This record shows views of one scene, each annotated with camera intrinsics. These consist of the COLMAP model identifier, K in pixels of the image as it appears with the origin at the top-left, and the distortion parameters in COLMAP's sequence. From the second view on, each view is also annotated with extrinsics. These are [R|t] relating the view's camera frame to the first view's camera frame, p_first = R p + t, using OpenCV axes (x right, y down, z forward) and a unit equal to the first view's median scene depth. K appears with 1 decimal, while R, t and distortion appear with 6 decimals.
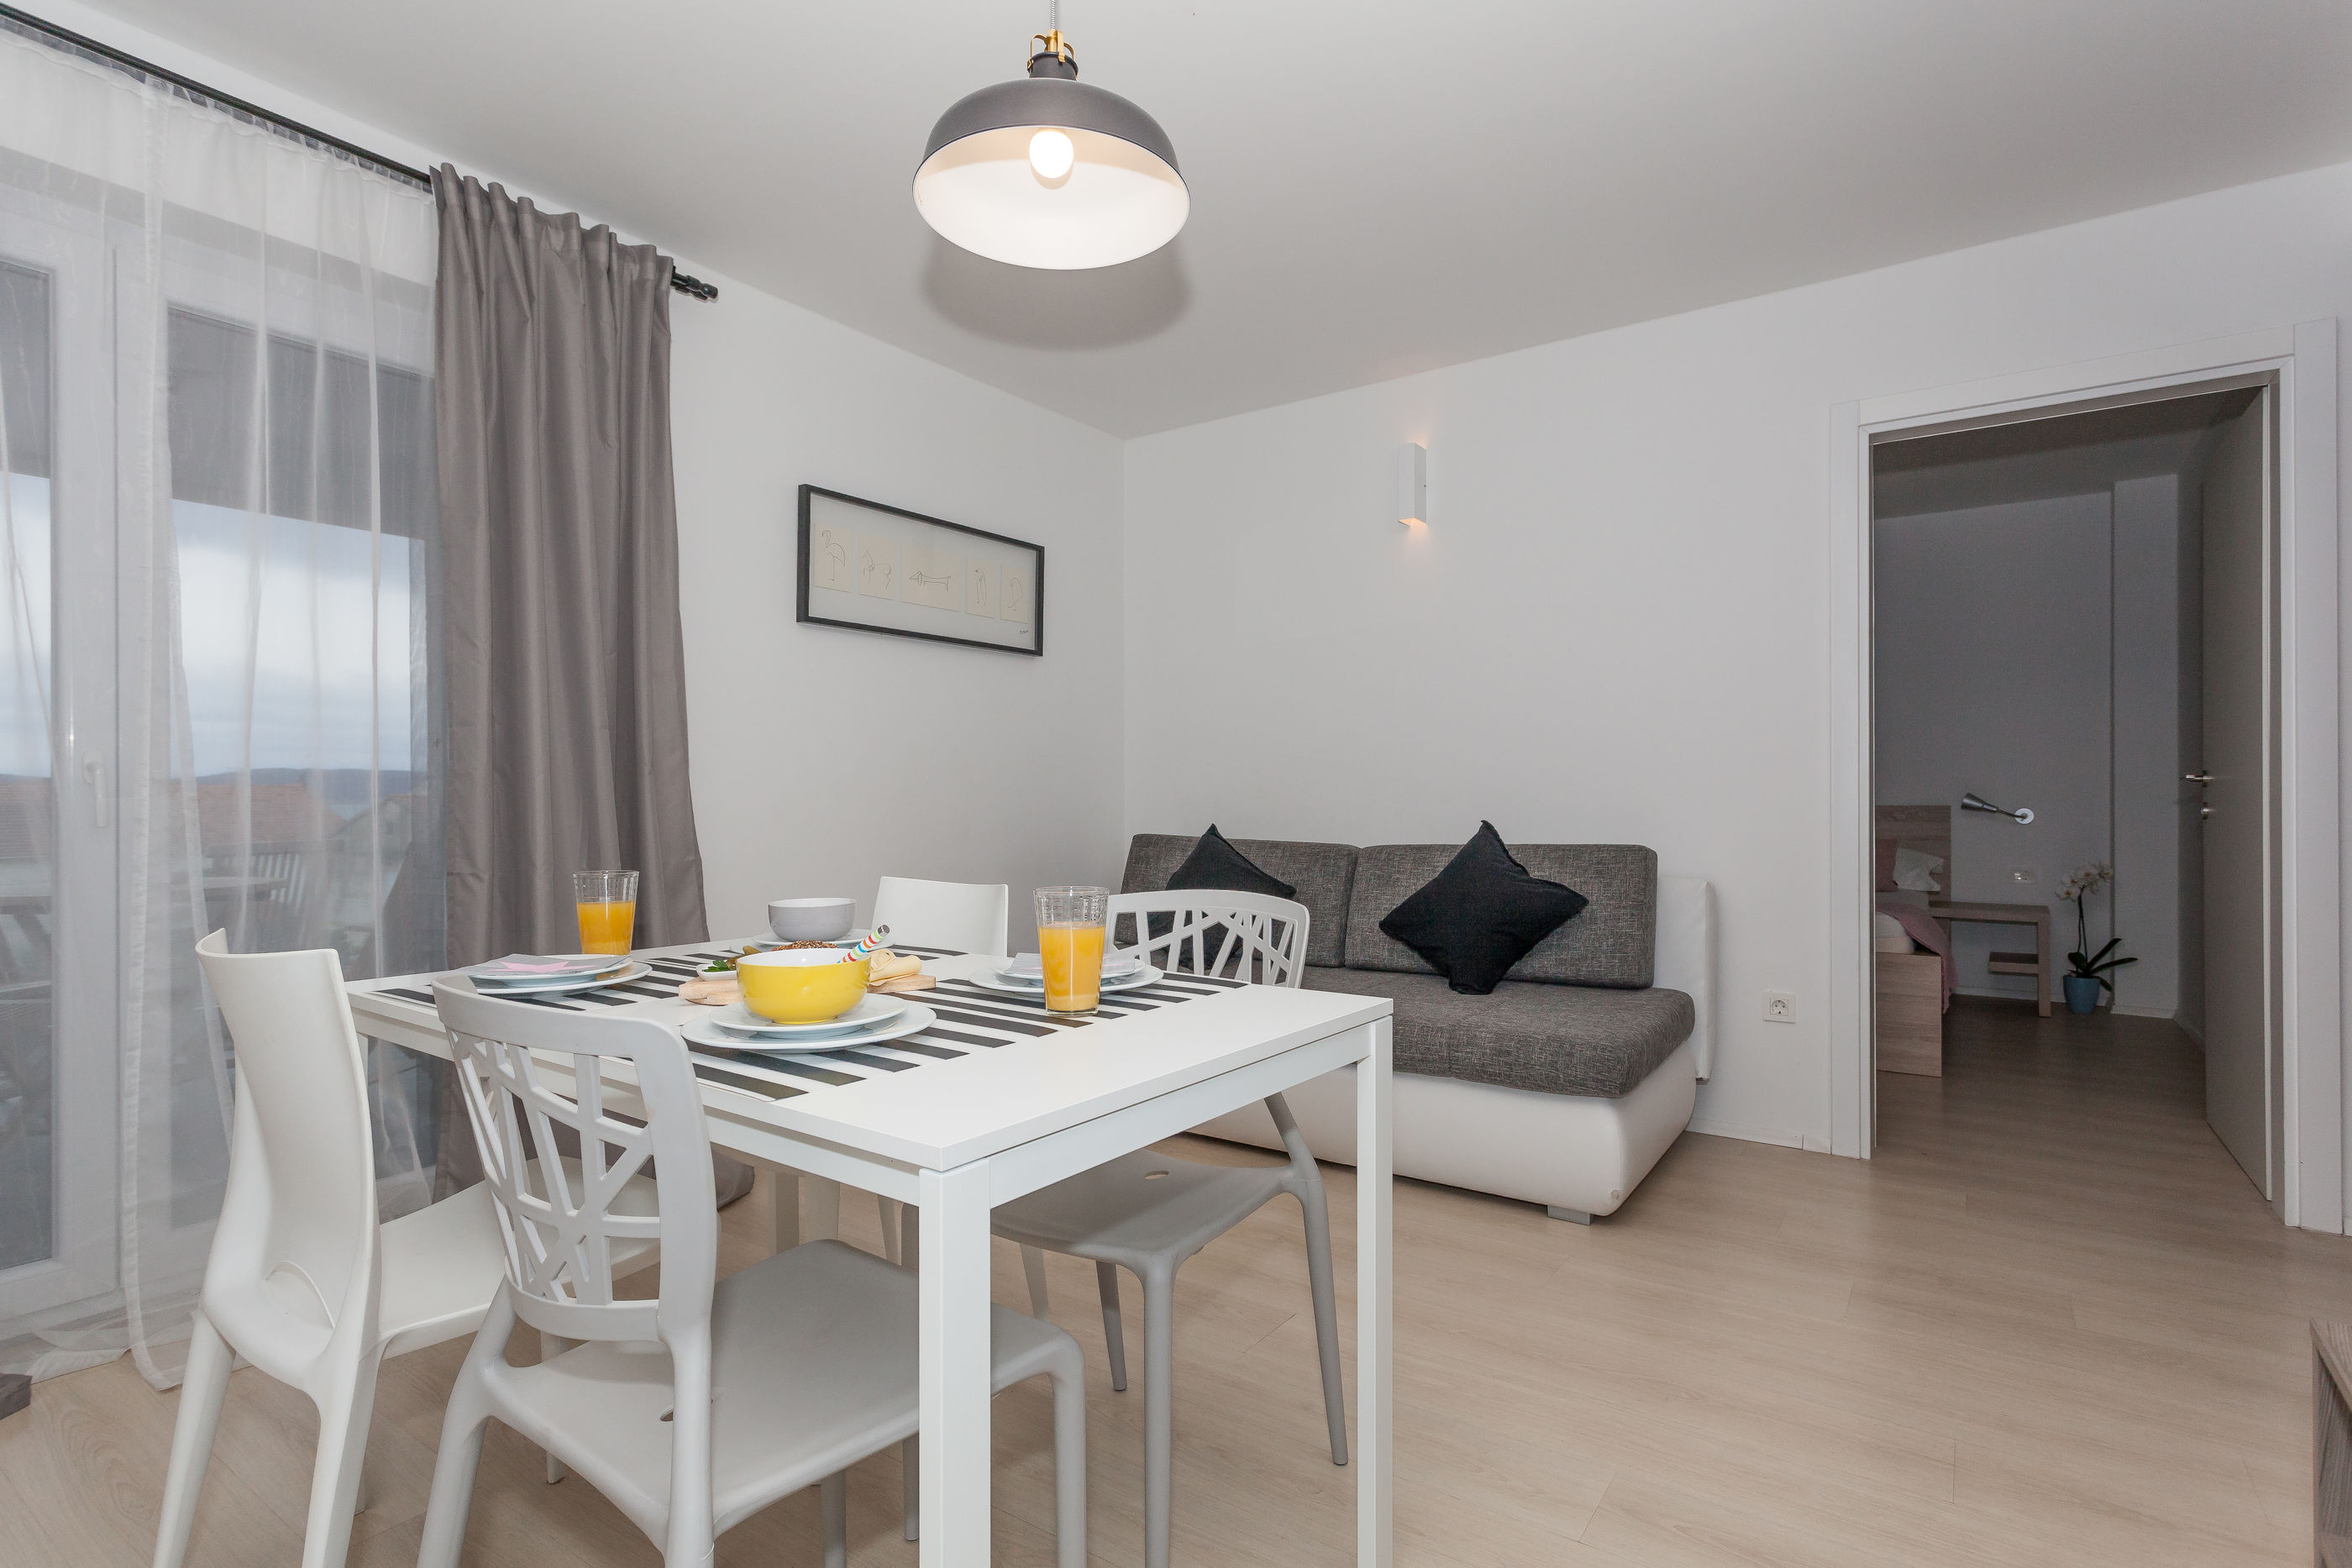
lens RADIAL K [[1201.3, 0, 1194.1], [0, 1201.3, 785.6], [0, 0, 1]] dist [-0.001993, 0.001119]
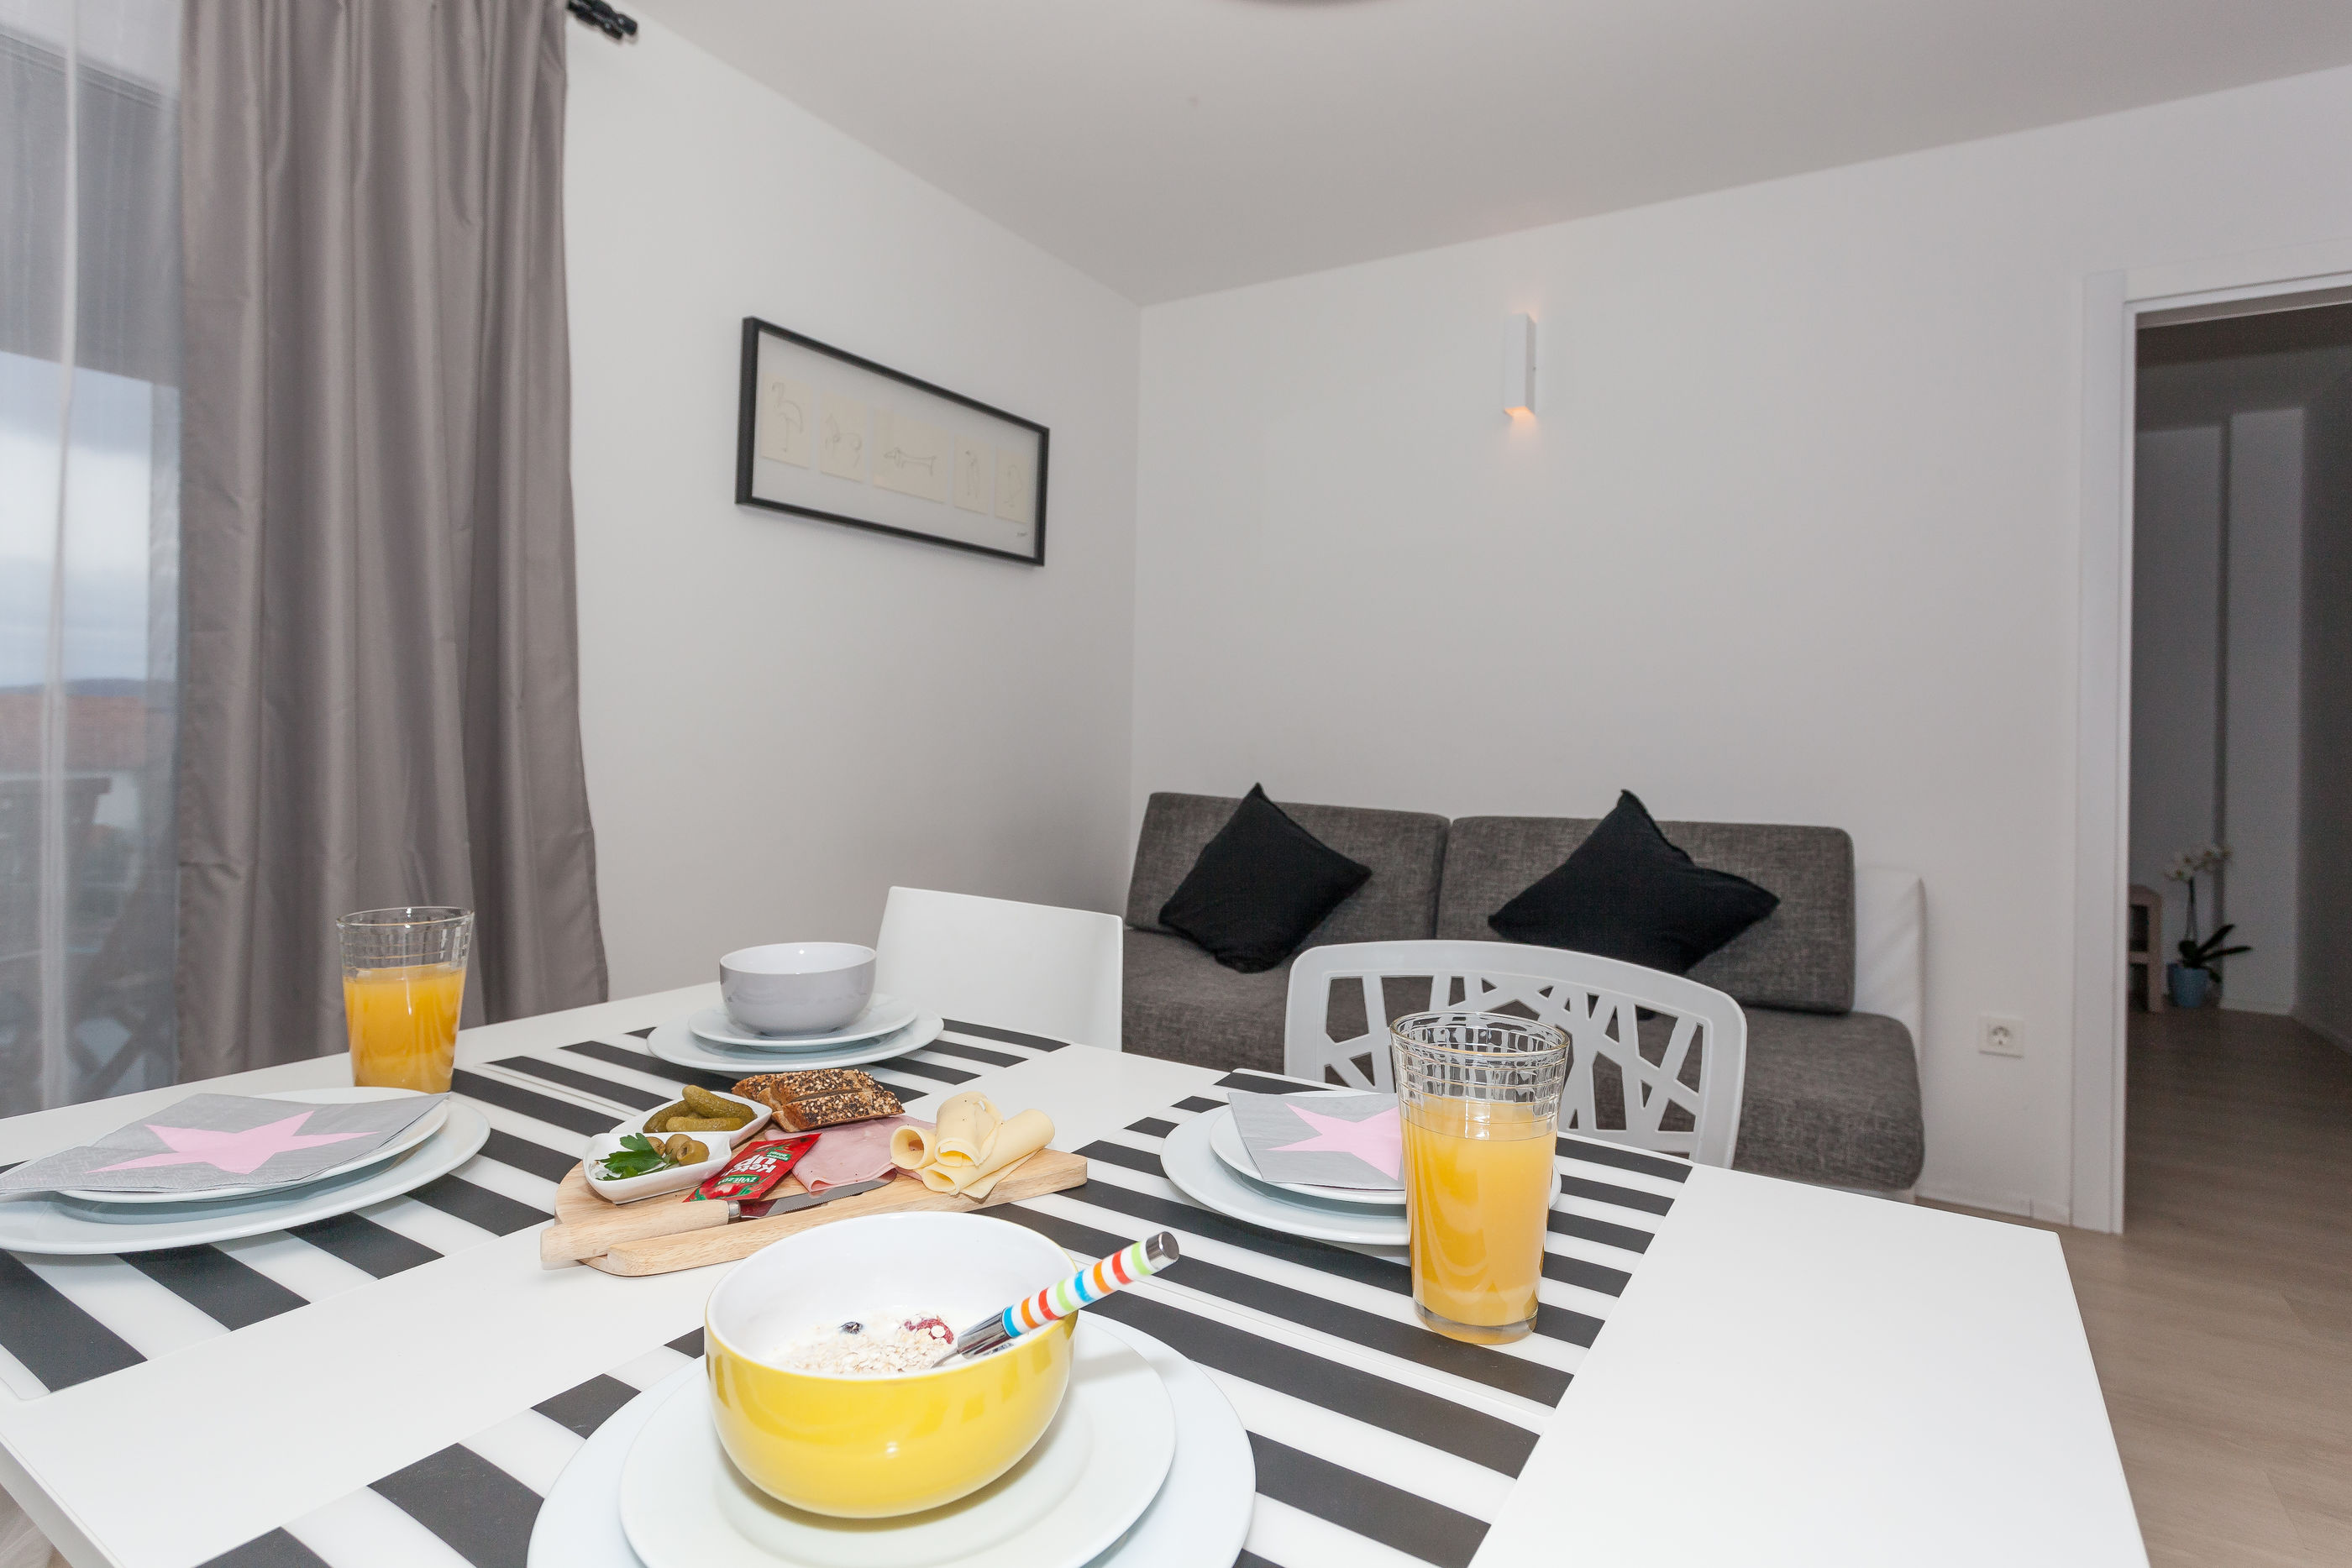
lens RADIAL K [[1201.3, 0, 1190.3], [0, 1201.3, 713.2], [0, 0, 1]] dist [-0.001993, 0.001119]
pose [[0.996934, 0.022997, 0.074795, -0.110683], [-0.022658, 0.999729, -0.005374, -0.011289], [-0.074898, 0.003663, 0.997184, 0.259774]]
